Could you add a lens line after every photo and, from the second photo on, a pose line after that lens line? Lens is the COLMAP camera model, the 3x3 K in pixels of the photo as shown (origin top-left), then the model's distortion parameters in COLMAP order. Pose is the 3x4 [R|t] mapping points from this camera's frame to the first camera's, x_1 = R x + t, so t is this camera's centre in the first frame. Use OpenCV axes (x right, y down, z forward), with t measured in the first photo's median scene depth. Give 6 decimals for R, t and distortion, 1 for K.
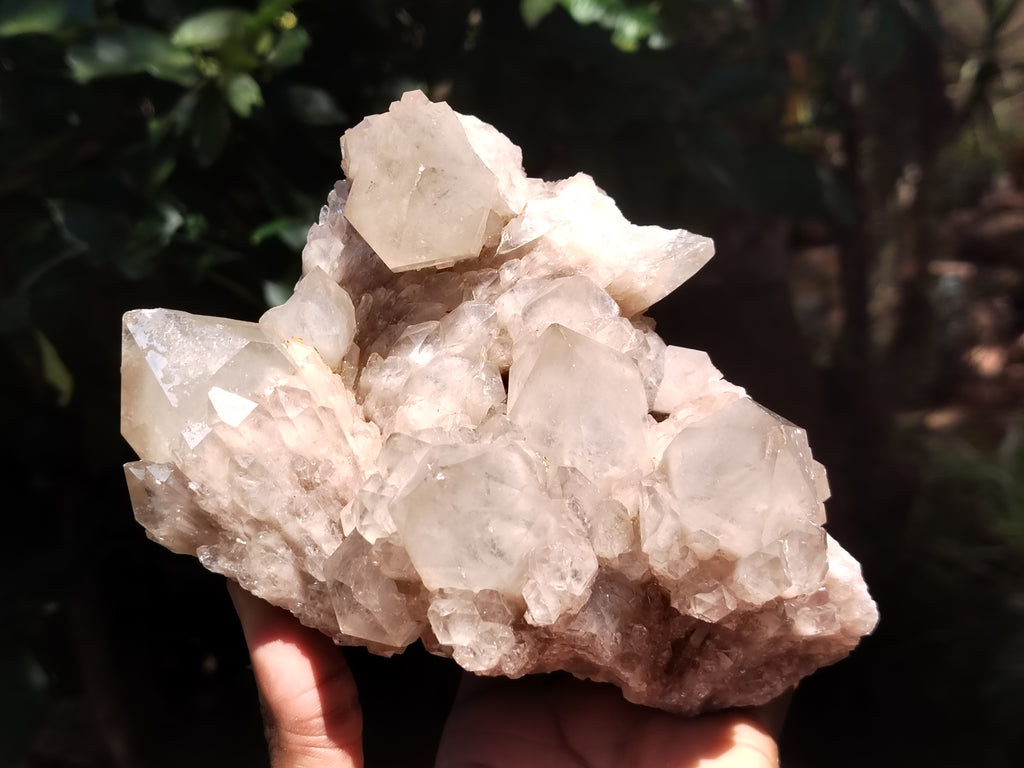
lens RADIAL K [[1412.4, 0, 510.2], [0, 1412.4, 376.3], [0, 0, 1]] dist [0.057945, 0.000000]
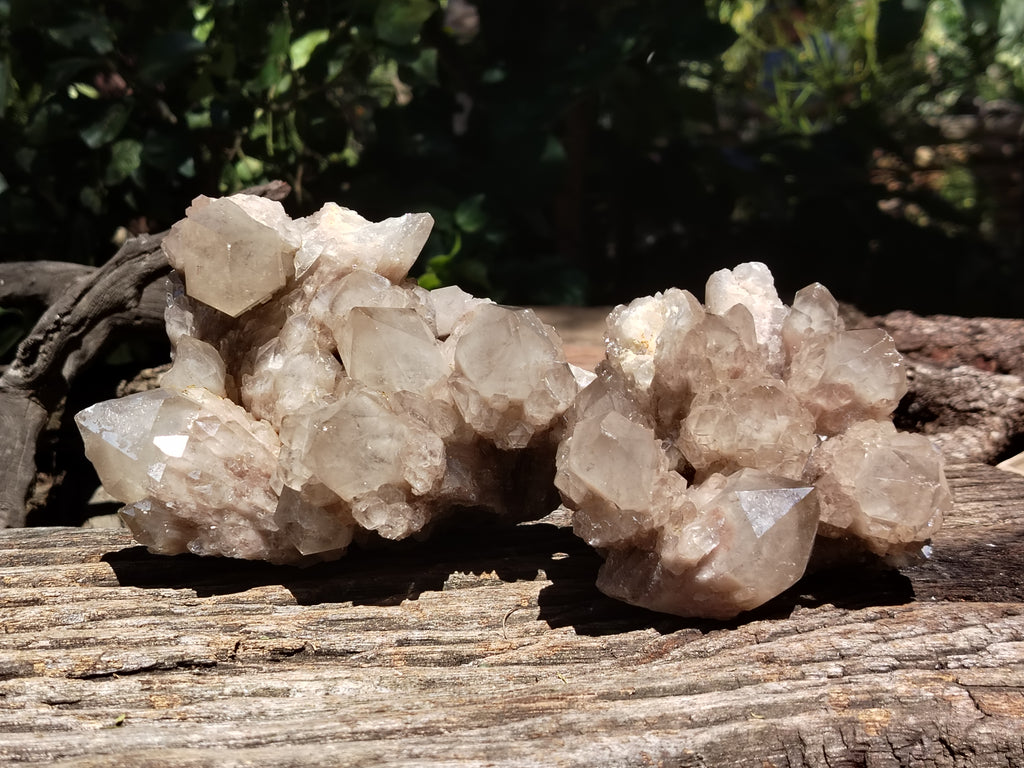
lens RADIAL K [[1412.4, 0, 511.3], [0, 1412.4, 378.3], [0, 0, 1]] dist [0.057945, 0.000000]
pose [[0.910479, -0.393337, 0.127725, -0.035749], [0.388278, 0.919359, 0.063404, 0.001263], [-0.142364, -0.008135, 0.989781, -0.485640]]
